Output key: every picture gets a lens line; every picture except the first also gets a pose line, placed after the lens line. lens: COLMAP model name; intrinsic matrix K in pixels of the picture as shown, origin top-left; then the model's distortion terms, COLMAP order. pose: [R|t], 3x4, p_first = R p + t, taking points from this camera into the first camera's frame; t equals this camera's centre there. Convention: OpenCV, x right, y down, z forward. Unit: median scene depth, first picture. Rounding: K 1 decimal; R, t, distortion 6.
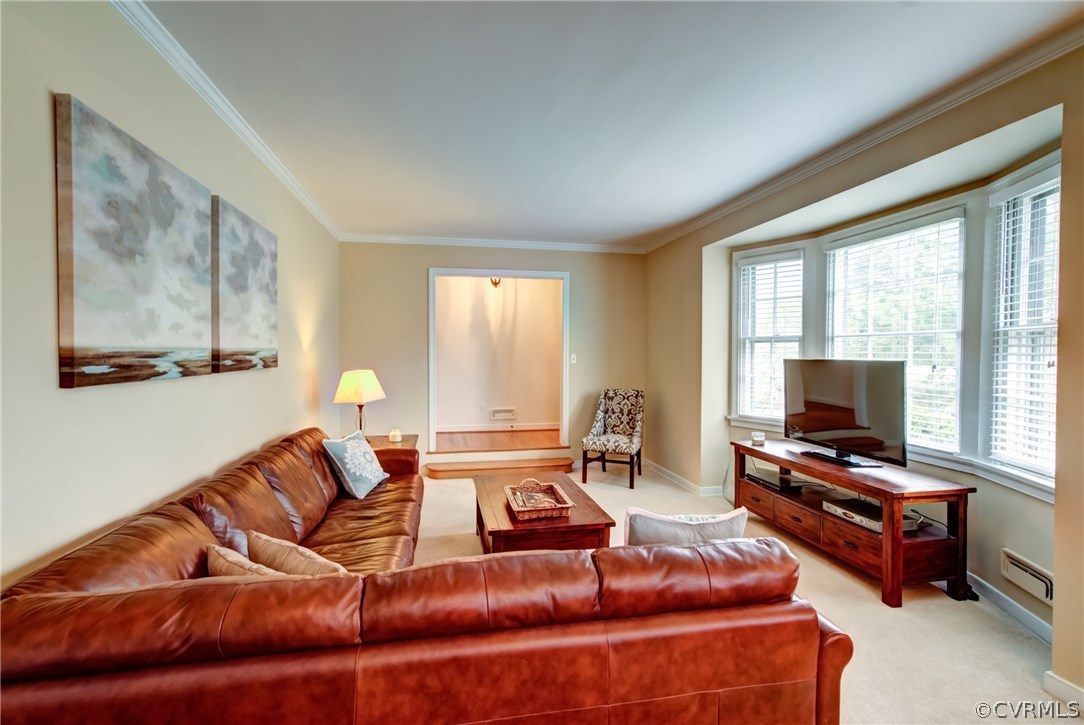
lens RADIAL K [[485.8, 0, 538.8], [0, 485.8, 358.1], [0, 0, 1]] dist [0.009562, 0.000454]
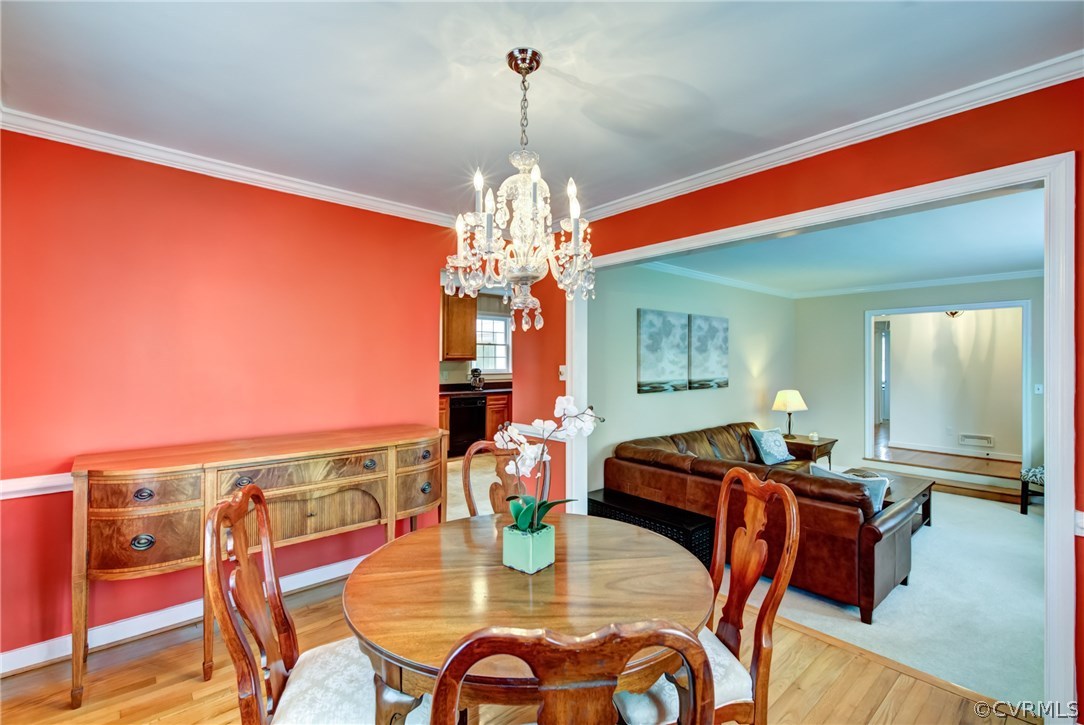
lens RADIAL K [[493.2, 0, 542.0], [0, 493.2, 362.5], [0, 0, 1]] dist [-0.037514, 0.015467]
pose [[0.507383, 0.004240, -0.861710, 0.999757], [-0.014487, 0.999889, -0.003610, -0.080526], [0.861599, 0.014315, 0.507387, -0.802192]]
